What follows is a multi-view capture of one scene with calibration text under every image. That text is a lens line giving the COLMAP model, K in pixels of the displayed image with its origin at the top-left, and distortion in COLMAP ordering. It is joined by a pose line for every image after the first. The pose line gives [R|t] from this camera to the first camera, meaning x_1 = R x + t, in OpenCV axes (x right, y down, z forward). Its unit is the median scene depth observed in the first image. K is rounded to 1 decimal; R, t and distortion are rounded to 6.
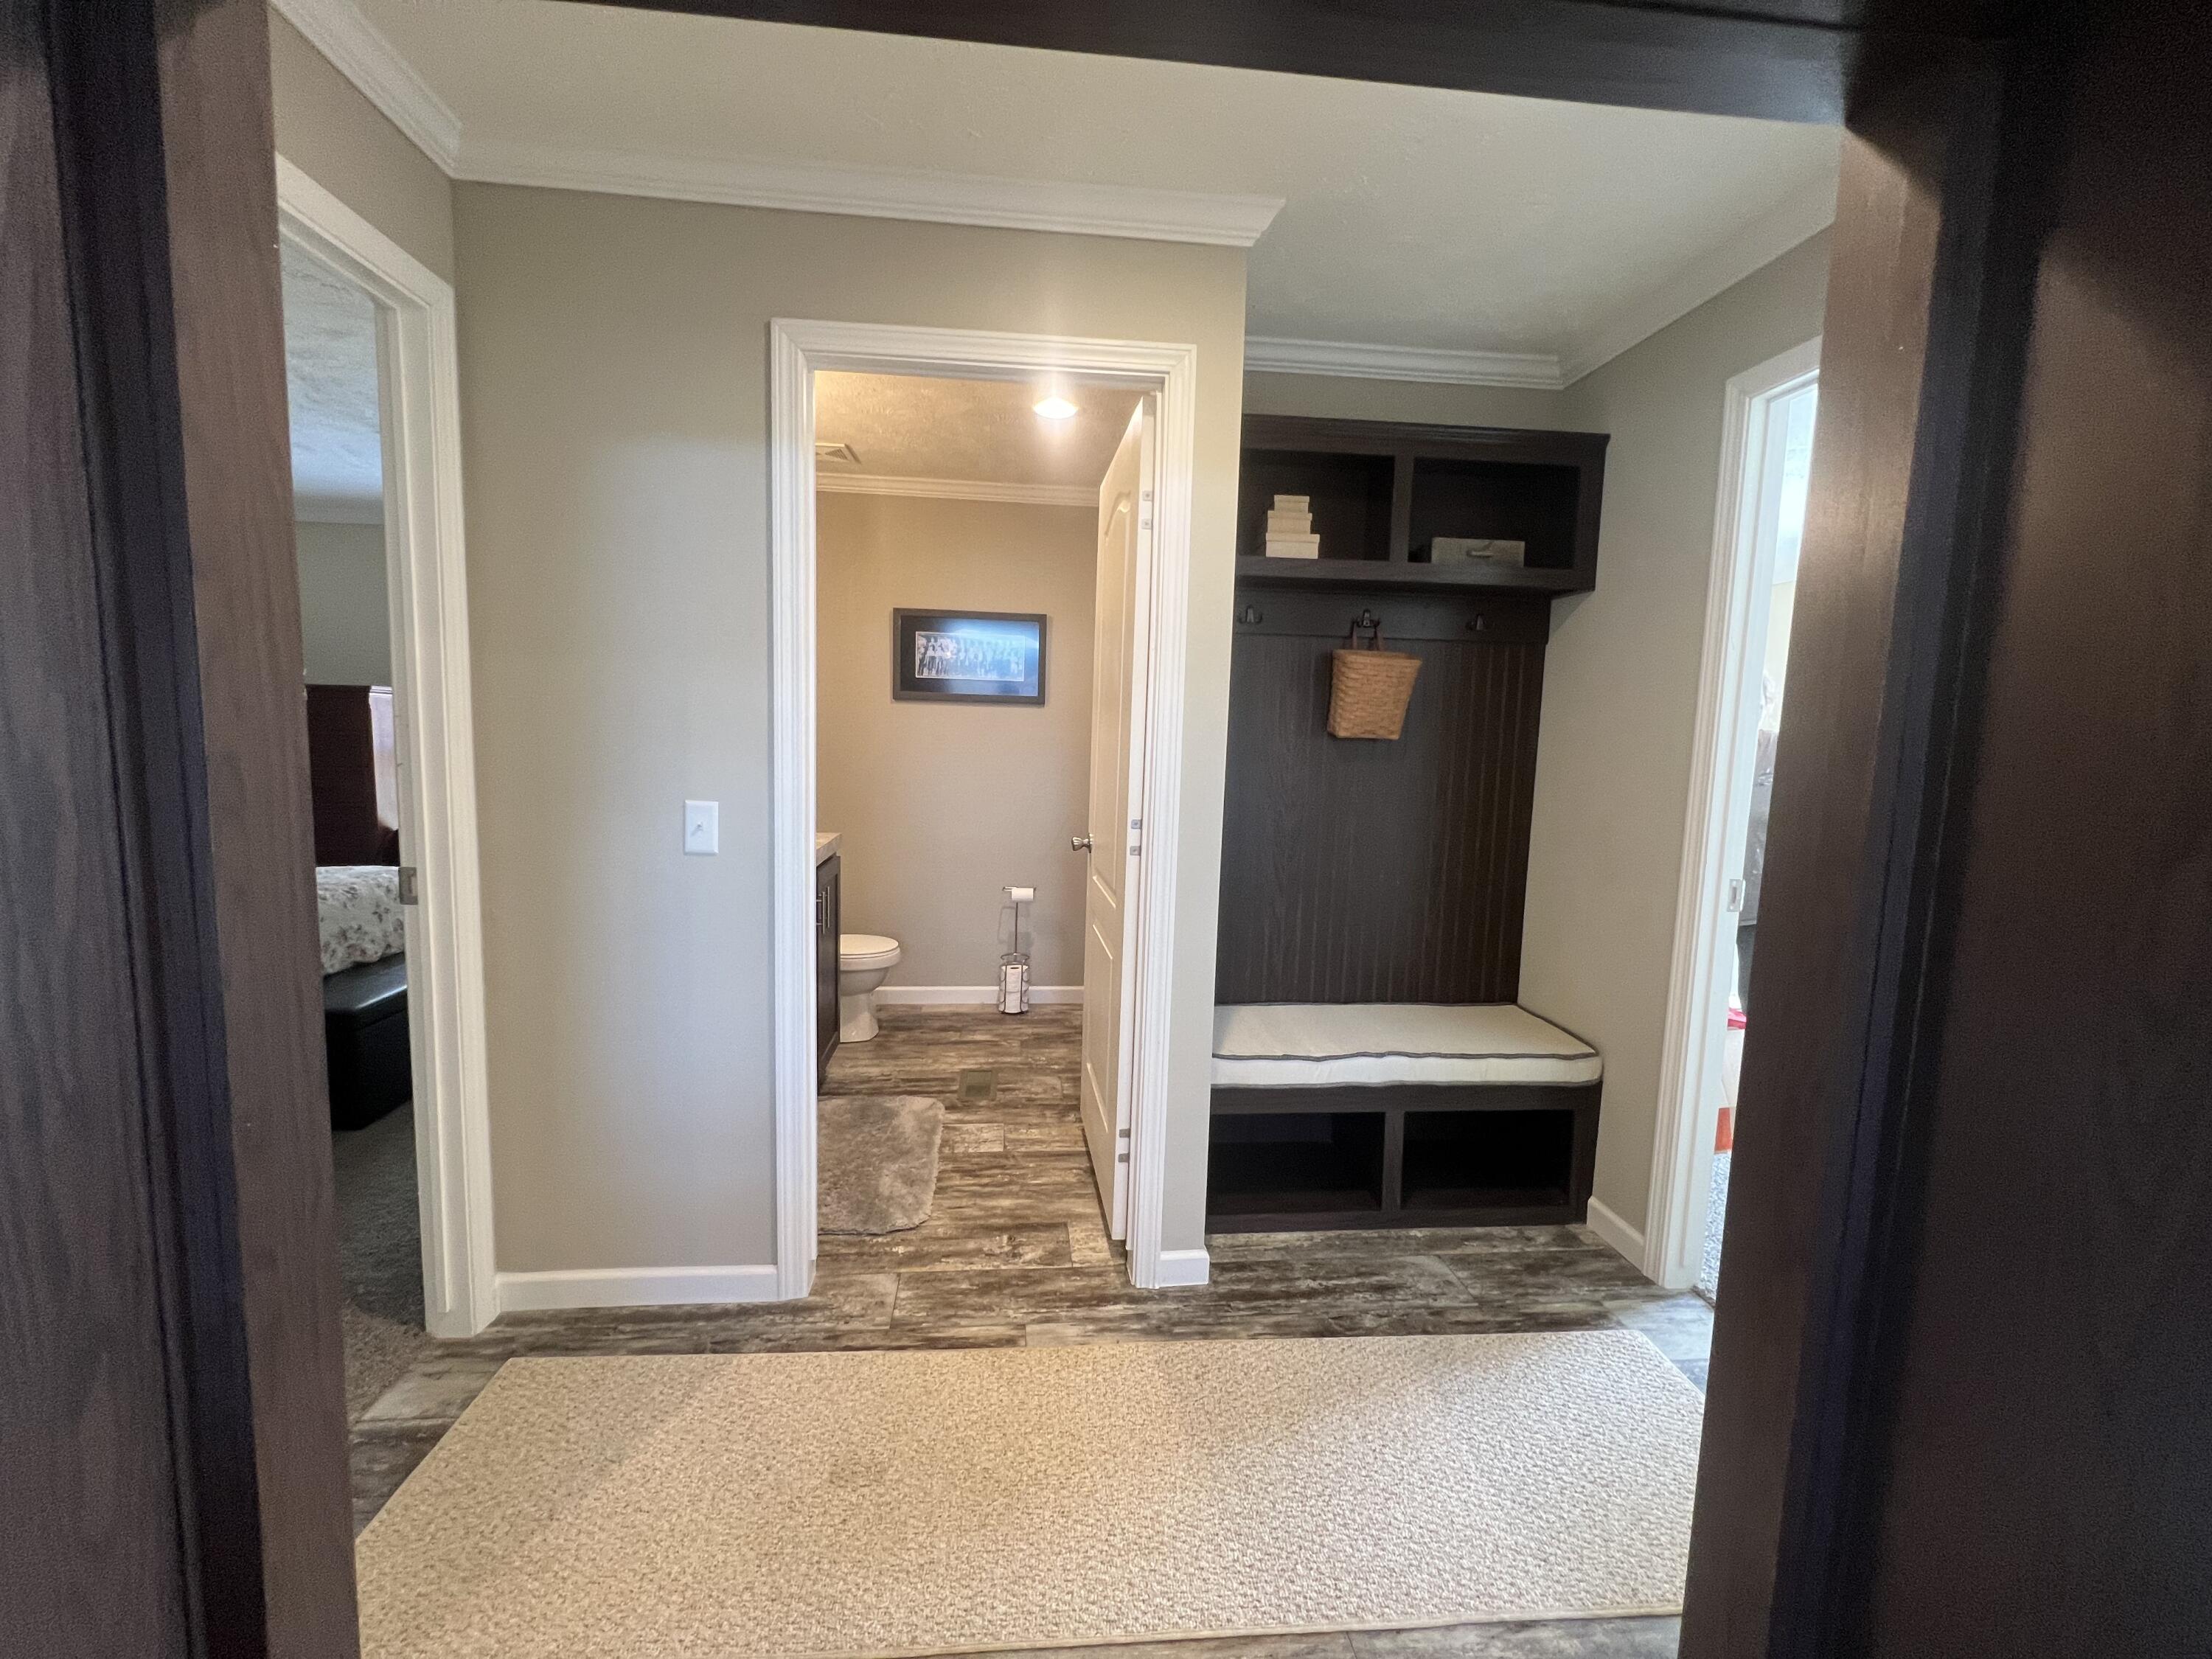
lens RADIAL K [[883.8, 0, 1088.0], [0, 883.8, 817.8], [0, 0, 1]] dist [-0.001122, 0.000799]
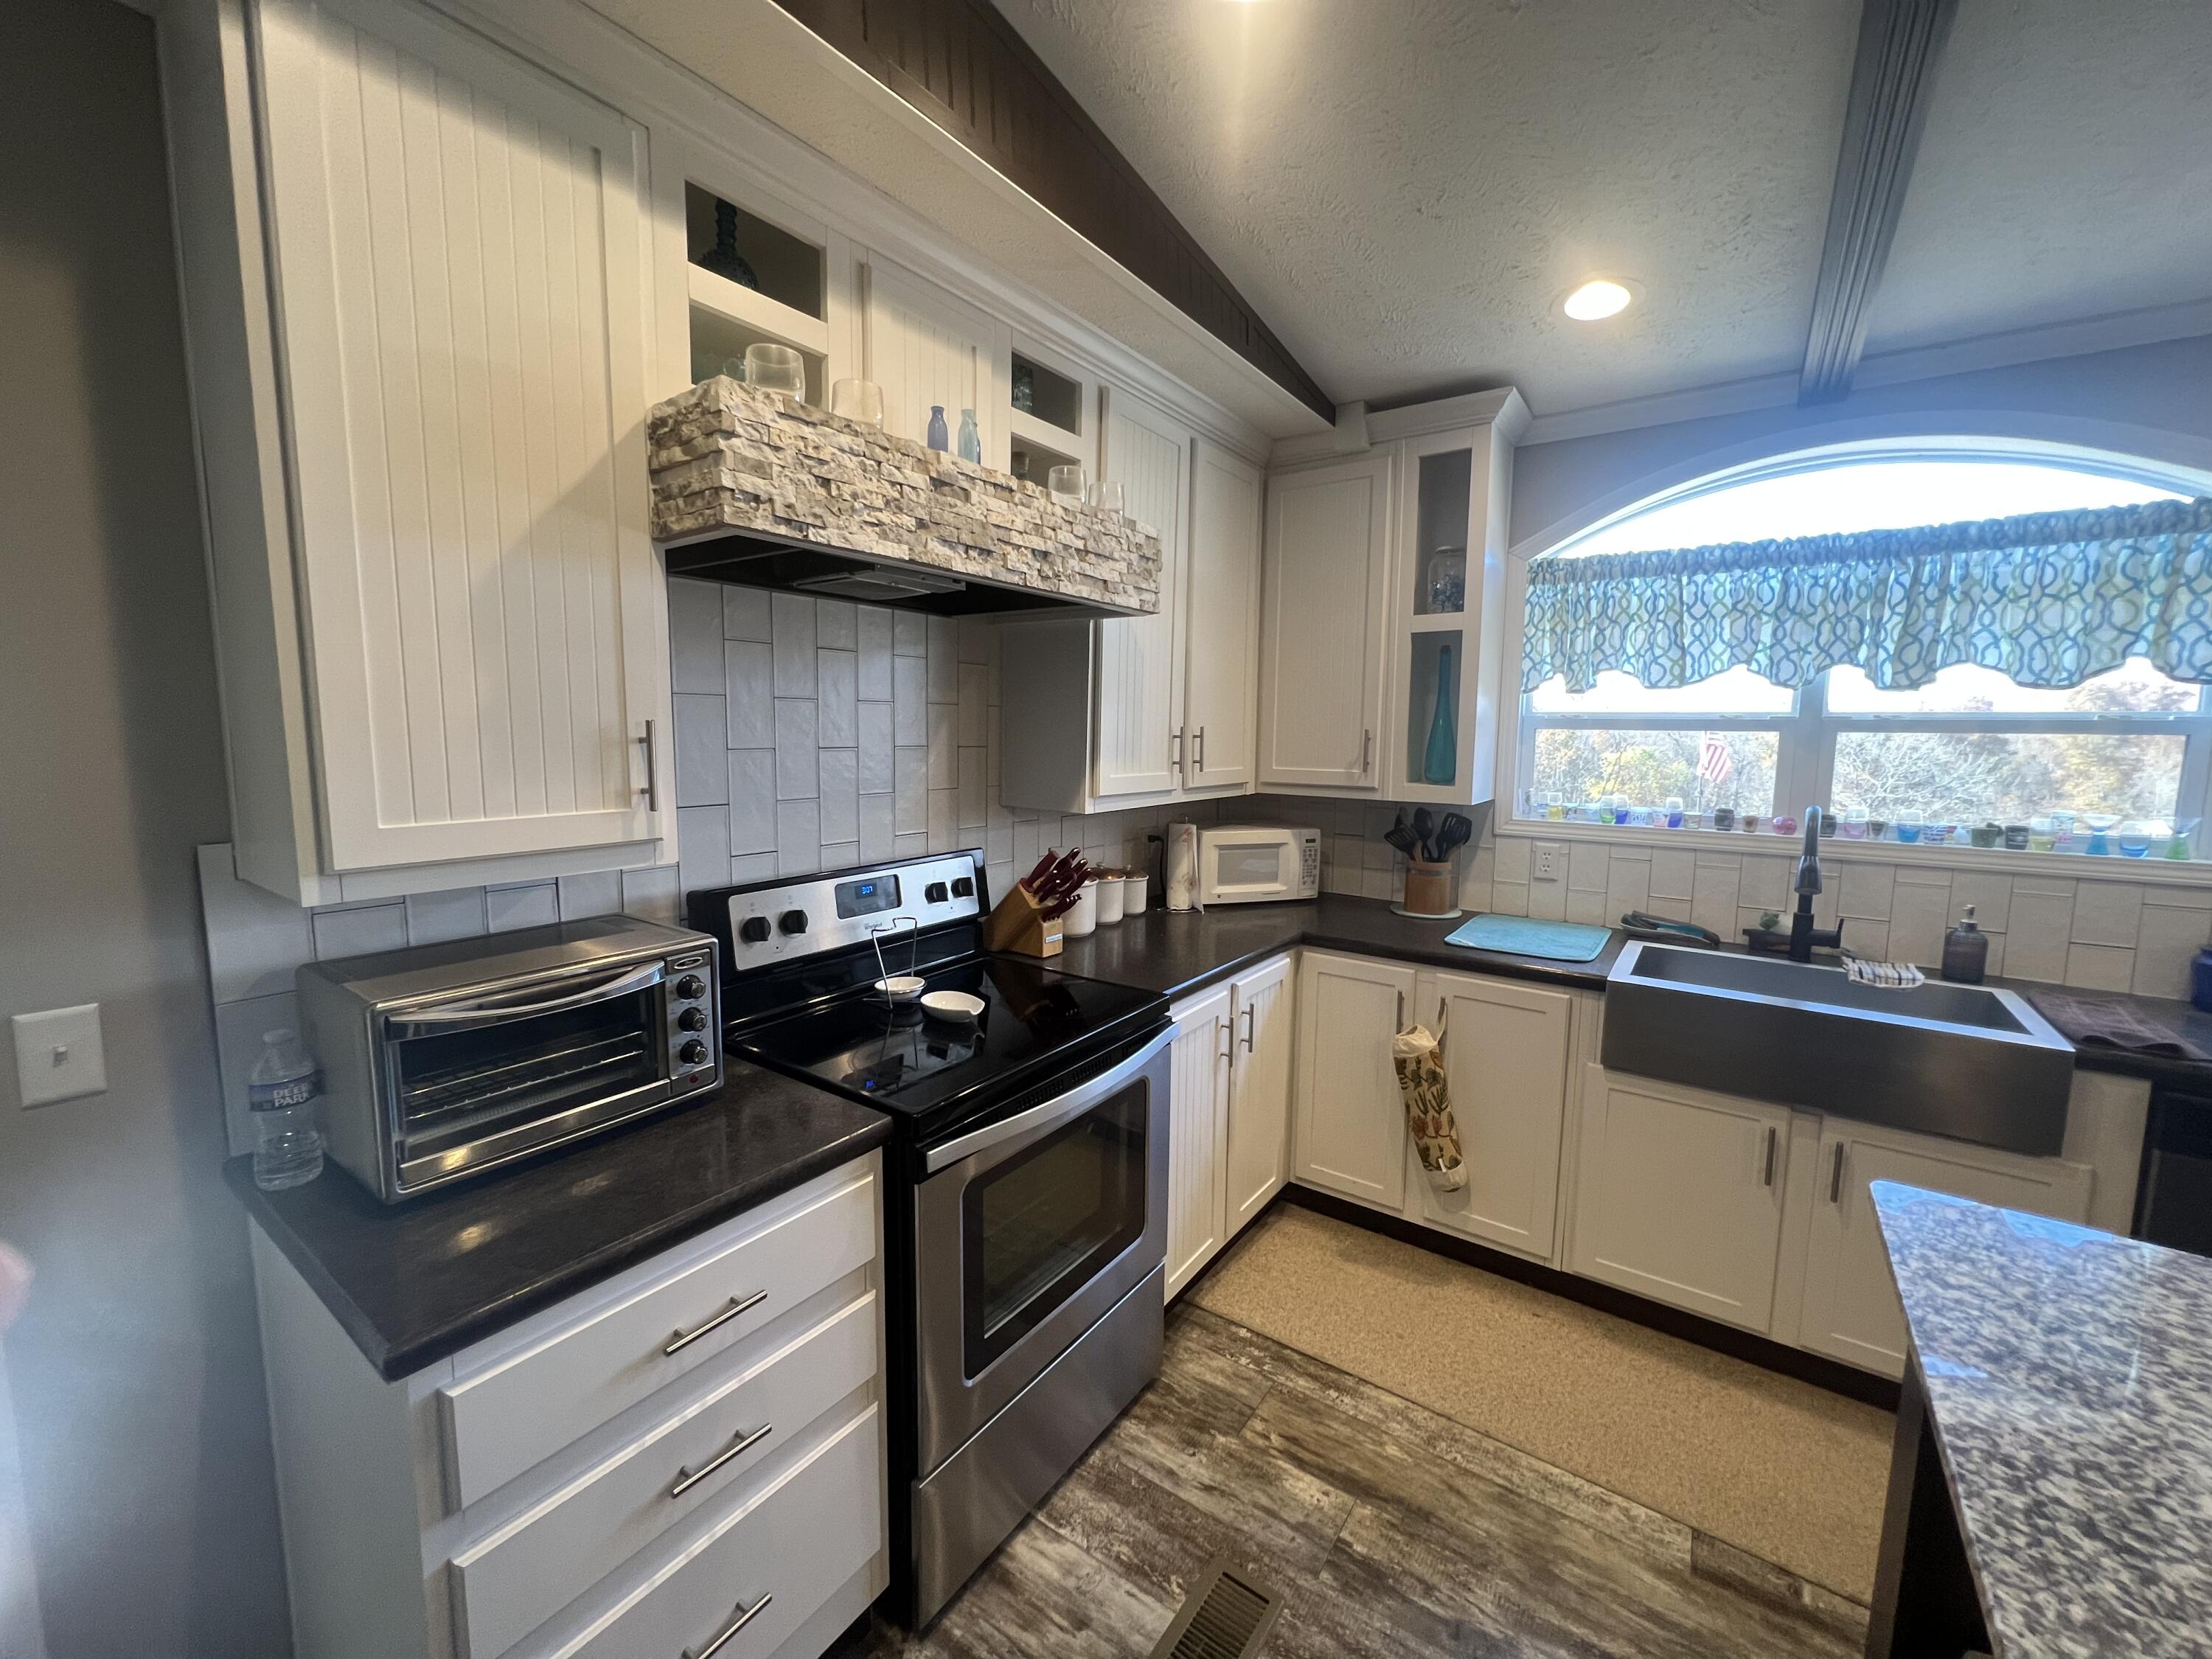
lens RADIAL K [[883.8, 0, 1098.2], [0, 883.8, 823.3], [0, 0, 1]] dist [-0.001122, 0.000799]
pose [[-0.759121, -0.088015, 0.644972, -0.583022], [0.050371, 0.979903, 0.193007, -0.227725], [-0.648997, 0.179004, -0.739432, 1.498323]]
